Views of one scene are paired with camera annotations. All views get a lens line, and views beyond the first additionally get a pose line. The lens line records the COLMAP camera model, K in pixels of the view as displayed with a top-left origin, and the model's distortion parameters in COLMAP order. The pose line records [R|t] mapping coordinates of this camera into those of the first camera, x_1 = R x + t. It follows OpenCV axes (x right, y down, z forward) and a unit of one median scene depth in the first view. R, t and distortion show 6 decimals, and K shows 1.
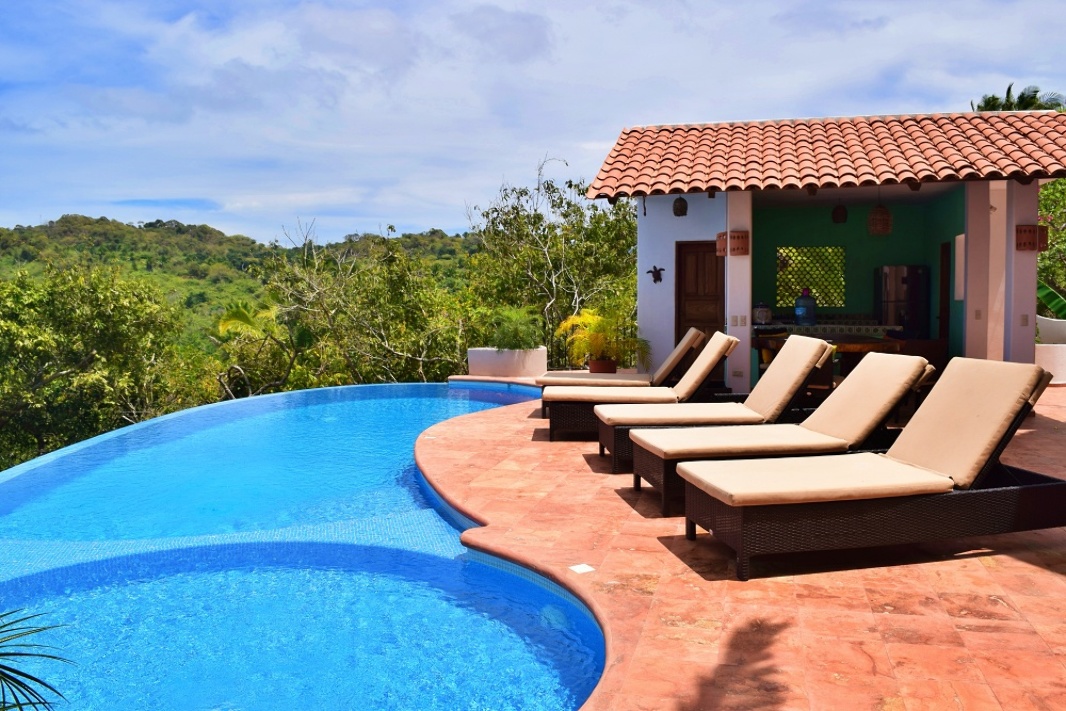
lens RADIAL K [[861.2, 0, 534.1], [0, 861.2, 355.3], [0, 0, 1]] dist [-0.071216, -0.003462]
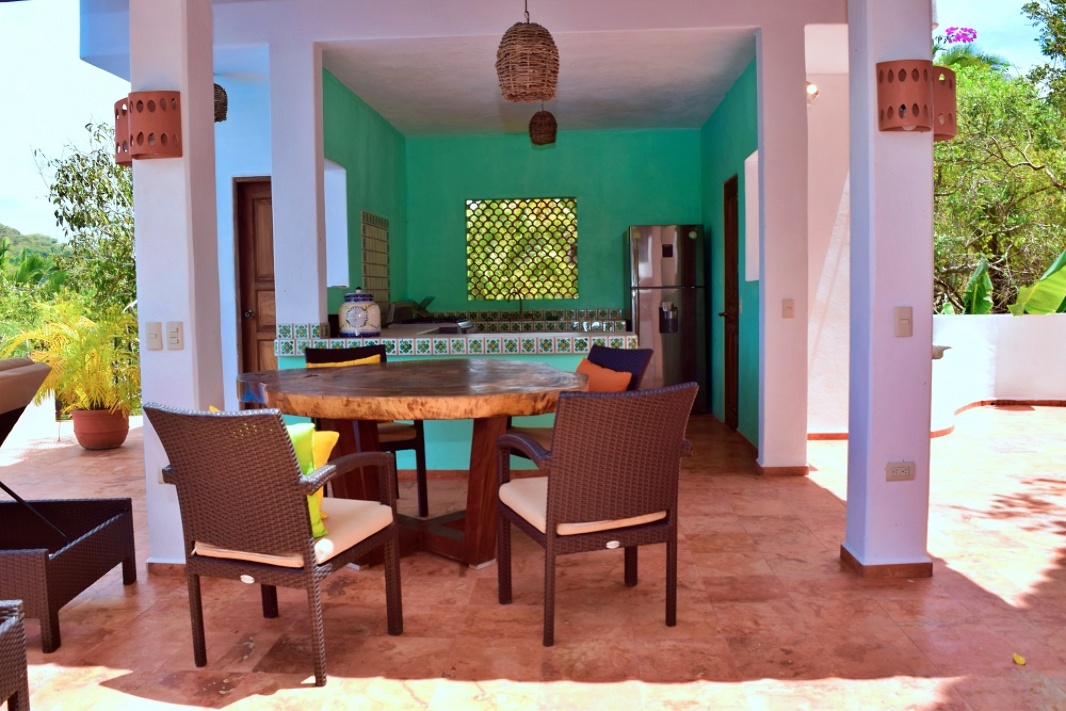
lens RADIAL K [[861.2, 0, 532.2], [0, 861.2, 355.6], [0, 0, 1]] dist [-0.071216, -0.003462]
pose [[0.982125, -0.023778, 0.186720, 0.247958], [0.023453, 0.999717, 0.003950, -0.022622], [-0.186761, 0.000500, 0.982405, 0.466032]]
